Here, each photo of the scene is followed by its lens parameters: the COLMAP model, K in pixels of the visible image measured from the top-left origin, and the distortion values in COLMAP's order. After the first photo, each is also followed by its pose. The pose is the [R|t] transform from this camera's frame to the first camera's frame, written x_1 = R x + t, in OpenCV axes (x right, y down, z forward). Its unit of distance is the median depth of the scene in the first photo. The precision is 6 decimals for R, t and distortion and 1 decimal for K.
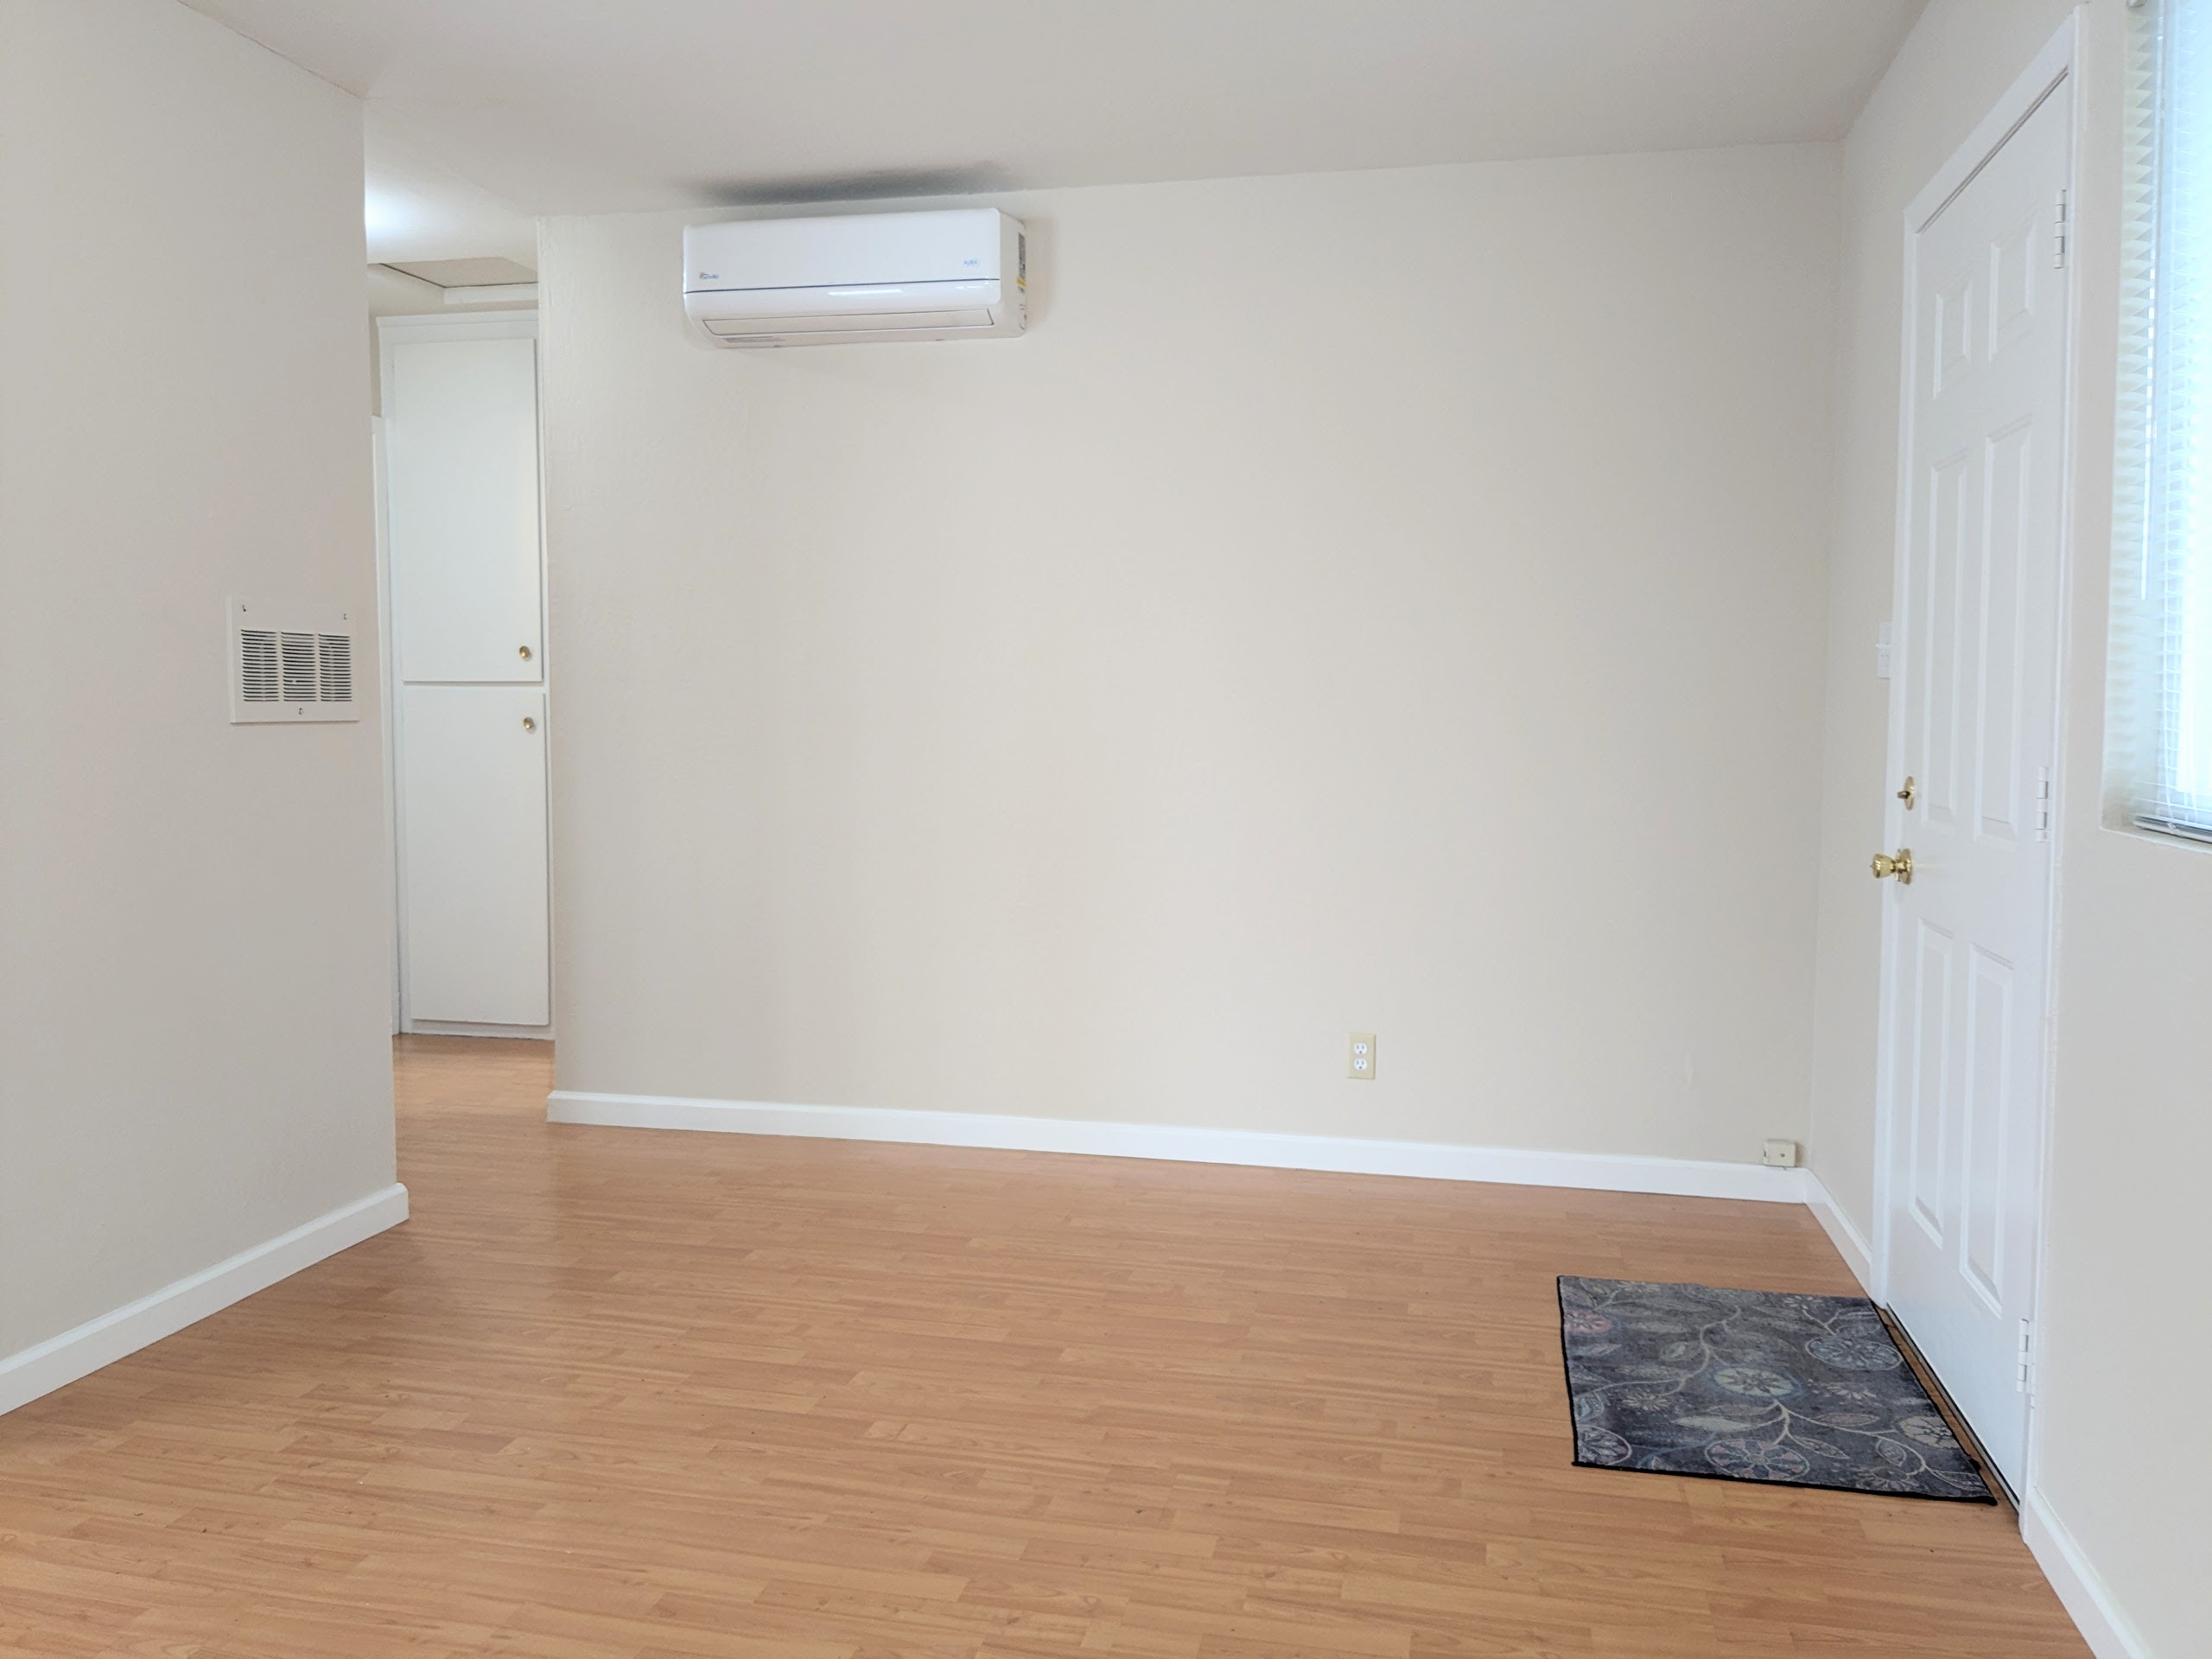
lens RADIAL K [[1752.1, 0, 1101.2], [0, 1752.1, 809.3], [0, 0, 1]] dist [0.036419, -0.049241]
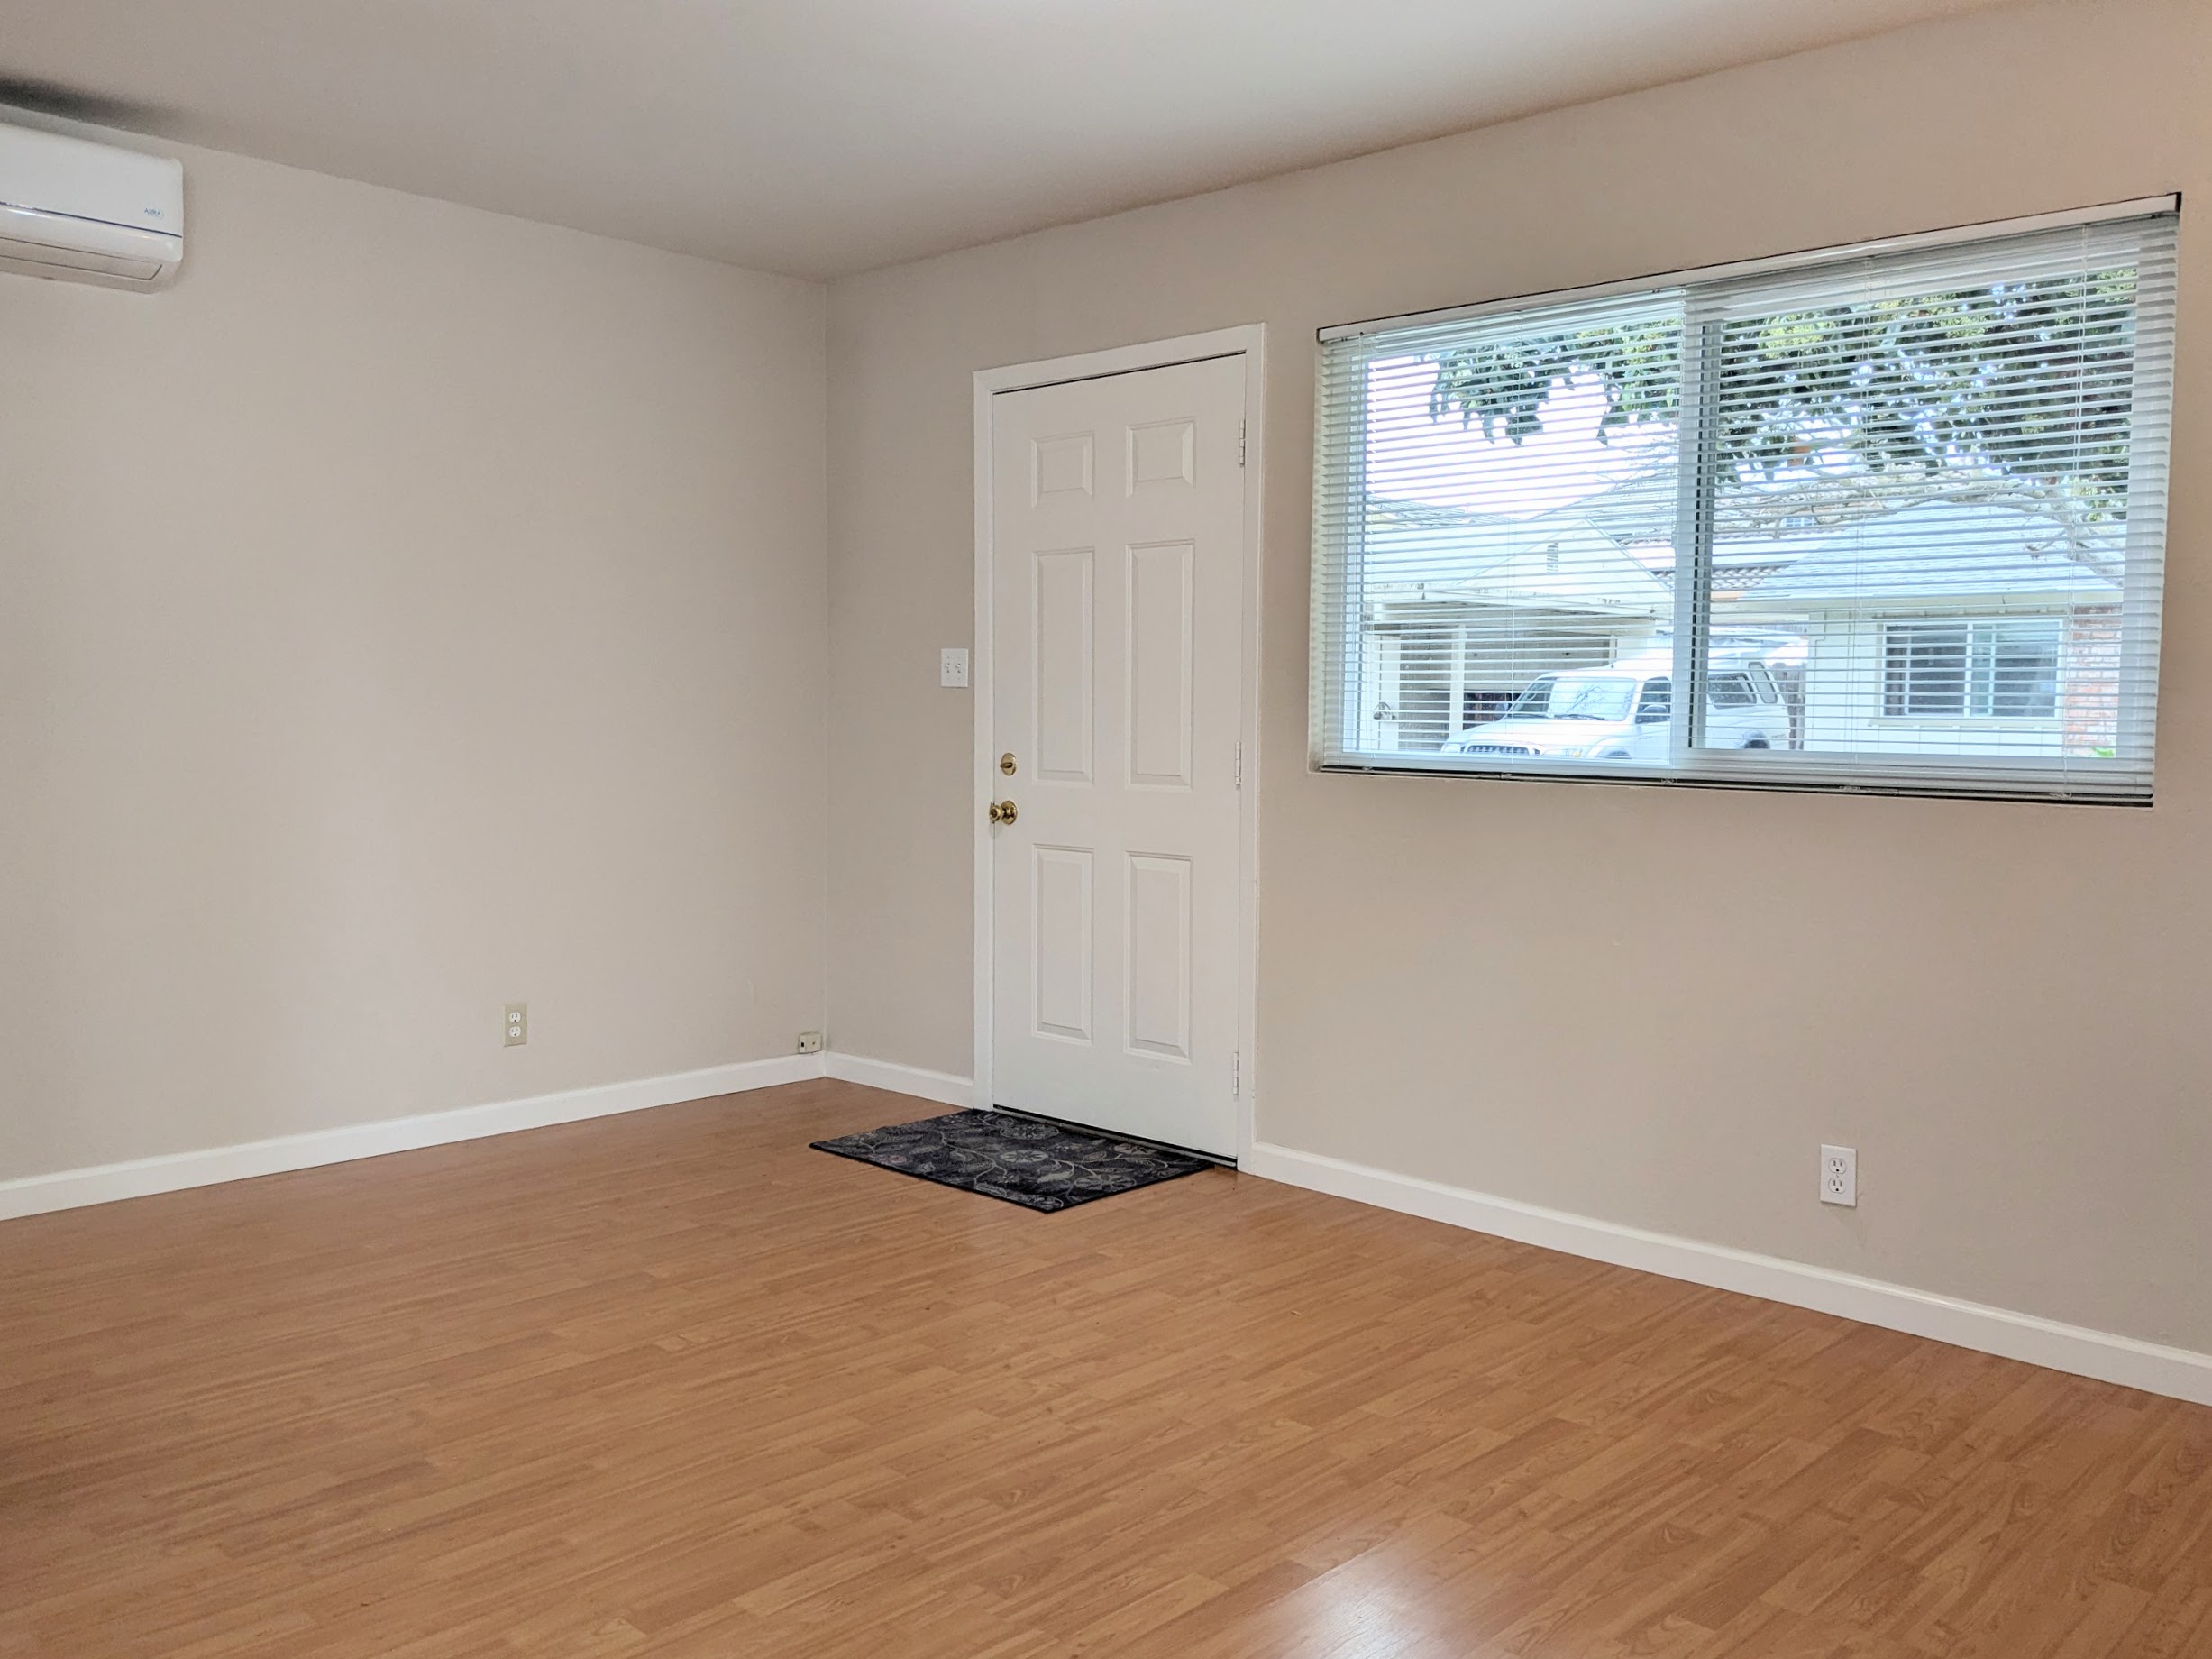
lens RADIAL K [[1817.3, 0, 1113.5], [0, 1817.3, 837.9], [0, 0, 1]] dist [0.002767, -0.018217]
pose [[0.499759, -0.059925, 0.864089, -0.890611], [0.047222, 0.998005, 0.041900, -0.007059], [-0.864876, 0.019864, 0.501592, 0.148798]]
